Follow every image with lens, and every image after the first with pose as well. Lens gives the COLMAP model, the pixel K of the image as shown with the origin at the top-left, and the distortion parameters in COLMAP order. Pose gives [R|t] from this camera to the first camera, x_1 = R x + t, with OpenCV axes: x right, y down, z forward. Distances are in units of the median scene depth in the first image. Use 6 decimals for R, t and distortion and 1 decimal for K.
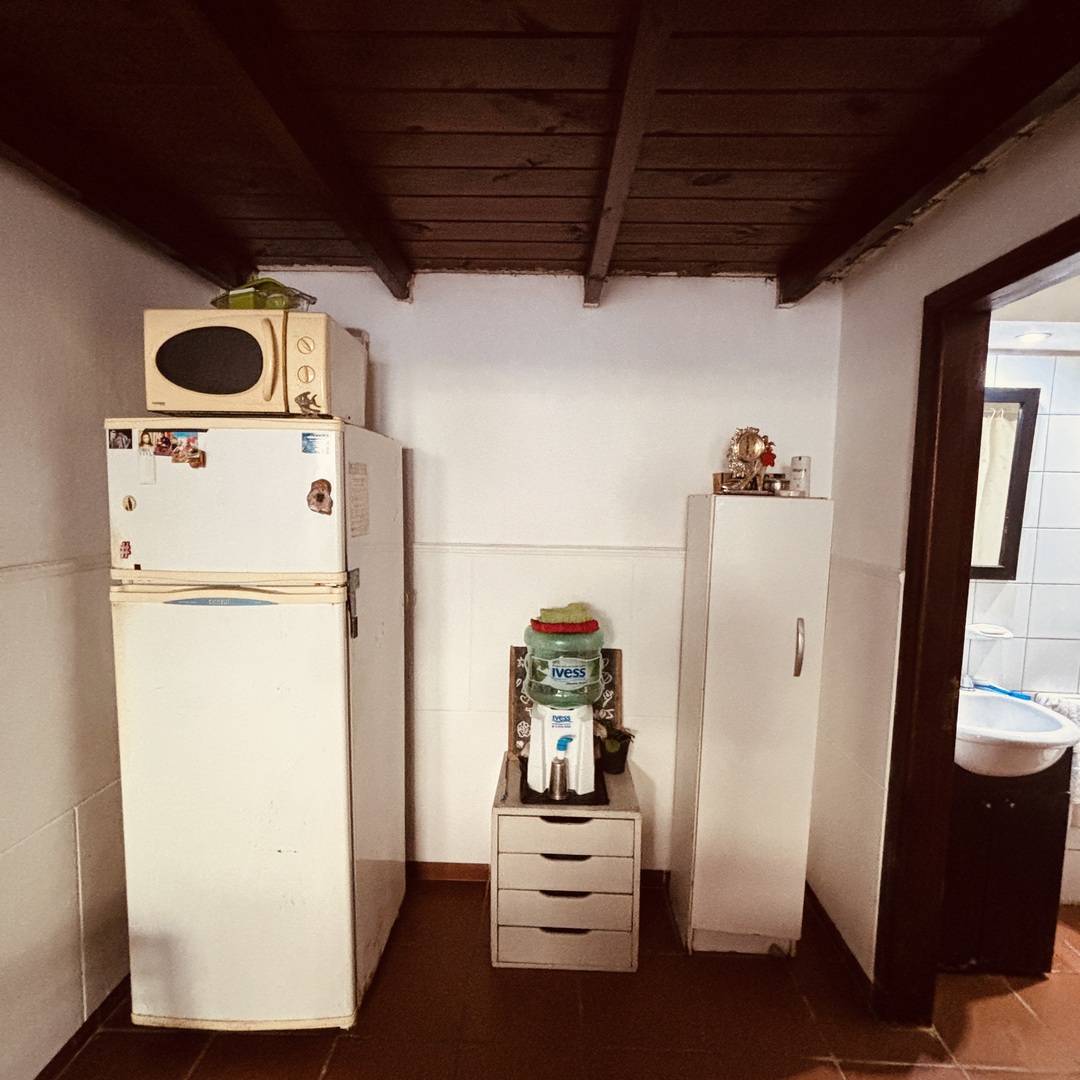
lens RADIAL K [[573.3, 0, 540.0], [0, 573.3, 540.0], [0, 0, 1]] dist [-0.003575, 0.003154]
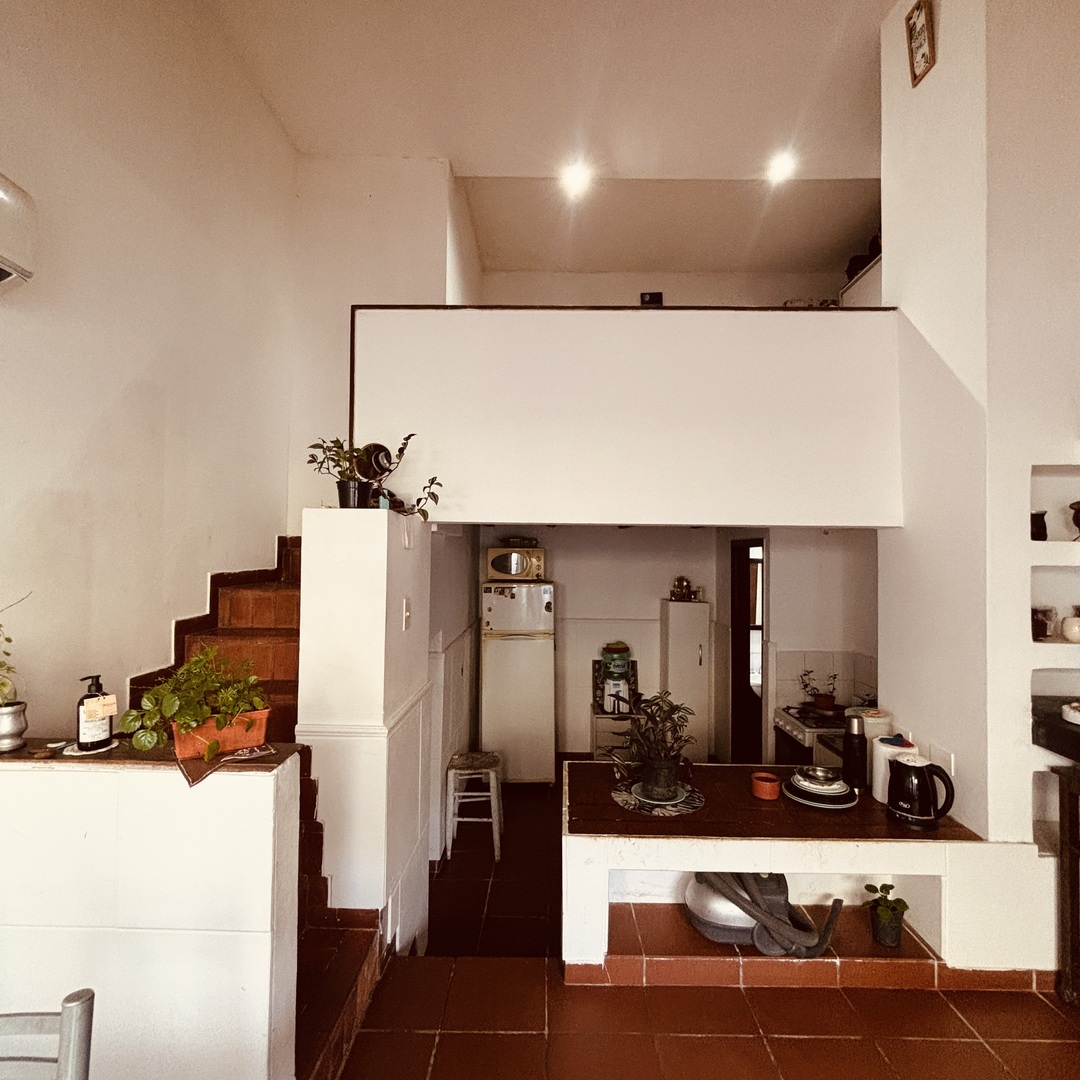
lens RADIAL K [[573.3, 0, 540.0], [0, 573.3, 540.0], [0, 0, 1]] dist [-0.003575, 0.003154]
pose [[0.999836, -0.011426, 0.014030, -0.362412], [0.012843, 0.994341, -0.105453, -0.084979], [-0.012746, 0.105616, 0.994325, -1.793832]]
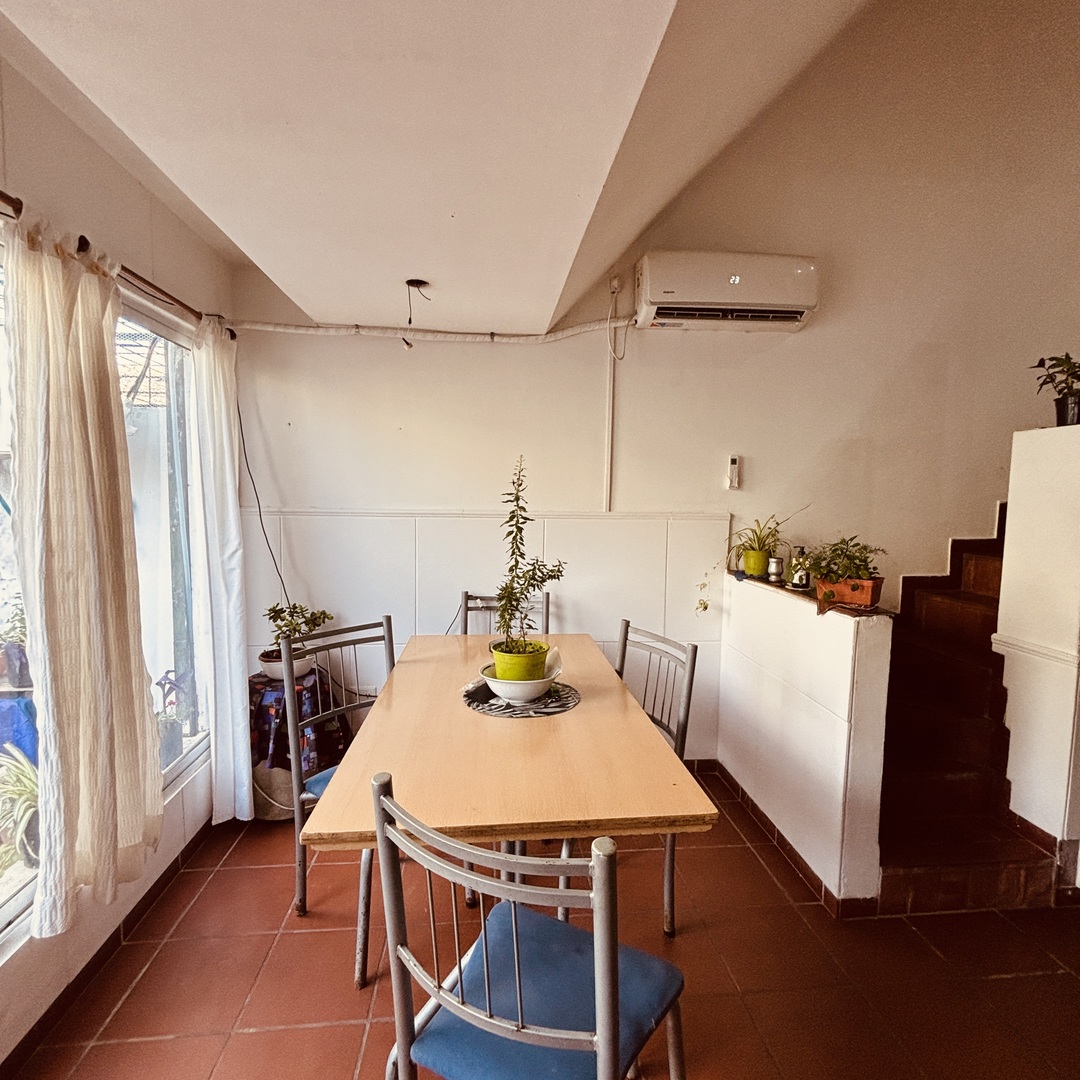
lens RADIAL K [[573.3, 0, 540.0], [0, 573.3, 540.0], [0, 0, 1]] dist [-0.003575, 0.003154]
pose [[0.120950, 0.064750, -0.990545, 0.210481], [-0.093676, 0.994162, 0.053548, -0.027532], [0.988229, 0.086313, 0.126309, -1.765820]]
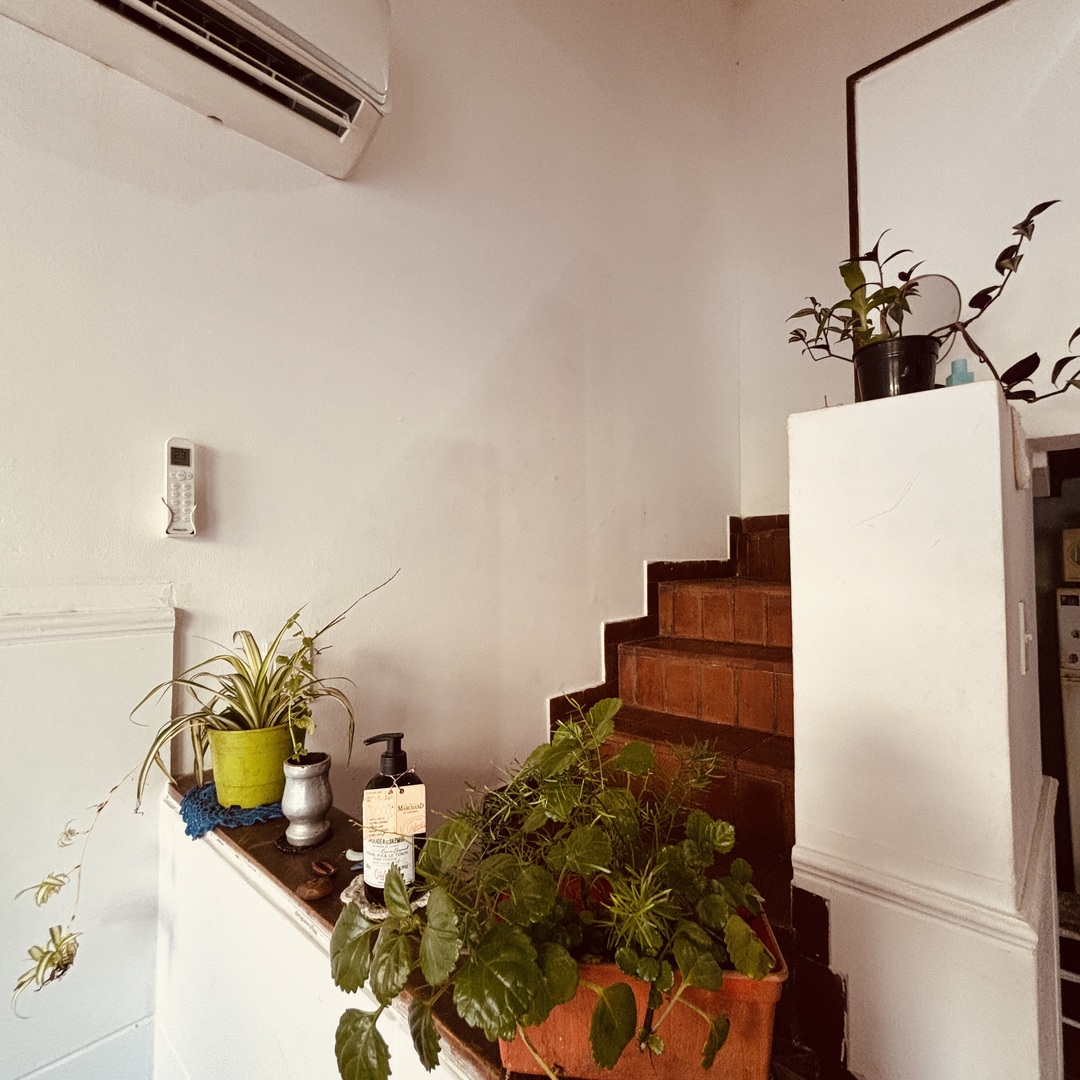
lens RADIAL K [[573.3, 0, 540.0], [0, 573.3, 540.0], [0, 0, 1]] dist [-0.003575, 0.003154]
pose [[0.751510, -0.051499, -0.657709, -0.615575], [-0.032782, 0.992802, -0.115194, -0.074972], [0.658907, 0.108131, 0.744412, -1.277392]]
